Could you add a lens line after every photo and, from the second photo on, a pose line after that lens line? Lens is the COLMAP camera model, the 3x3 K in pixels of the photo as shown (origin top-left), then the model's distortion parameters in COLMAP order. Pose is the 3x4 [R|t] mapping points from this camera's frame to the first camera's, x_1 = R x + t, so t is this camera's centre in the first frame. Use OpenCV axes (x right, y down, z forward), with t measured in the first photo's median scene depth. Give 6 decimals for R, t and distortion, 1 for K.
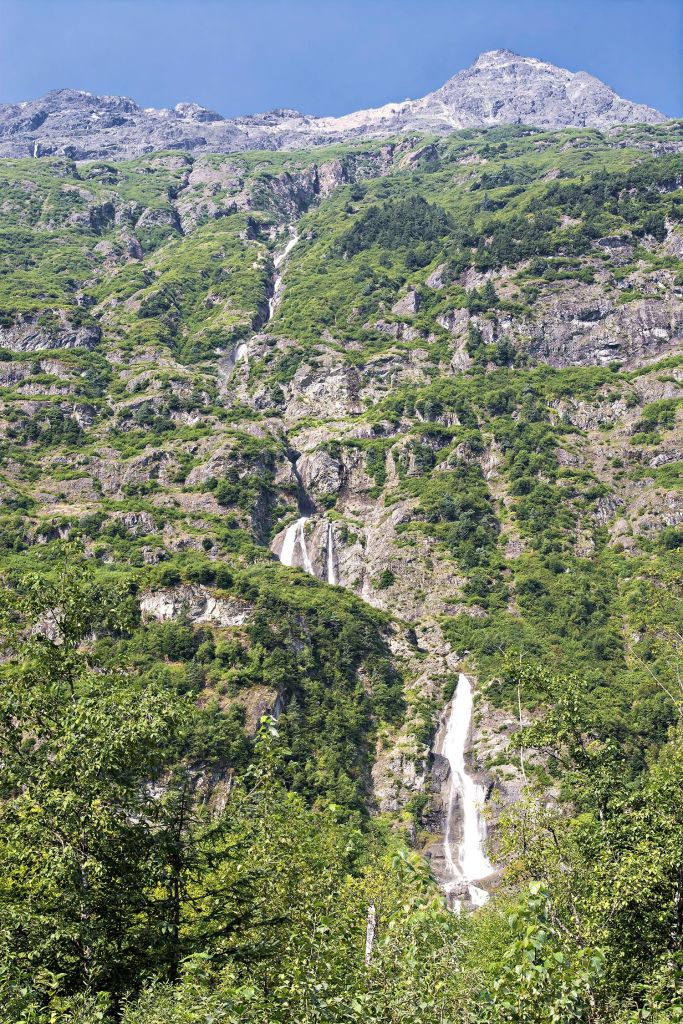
lens RADIAL K [[1610.7, 0, 341.5], [0, 1610.7, 512.0], [0, 0, 1]] dist [0.004988, 0.028103]
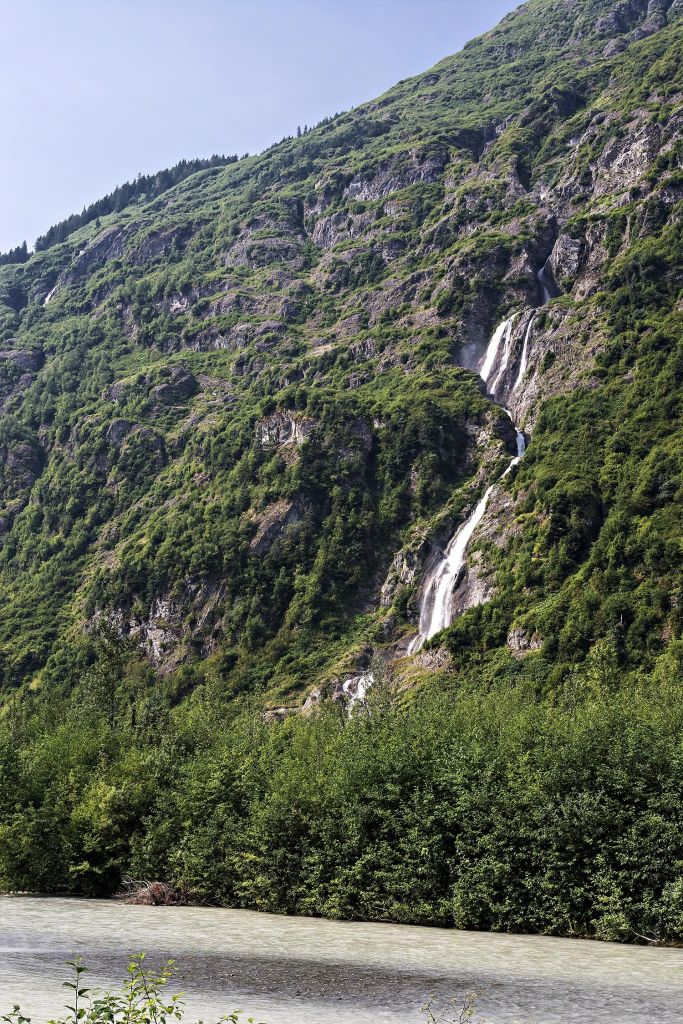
lens RADIAL K [[1610.7, 0, 341.5], [0, 1610.7, 512.0], [0, 0, 1]] dist [0.004988, 0.028103]
pose [[0.698229, -0.108906, -0.707542, 0.558158], [0.189574, 0.981204, 0.036050, 0.065163], [0.690317, -0.159303, 0.705751, 0.210116]]
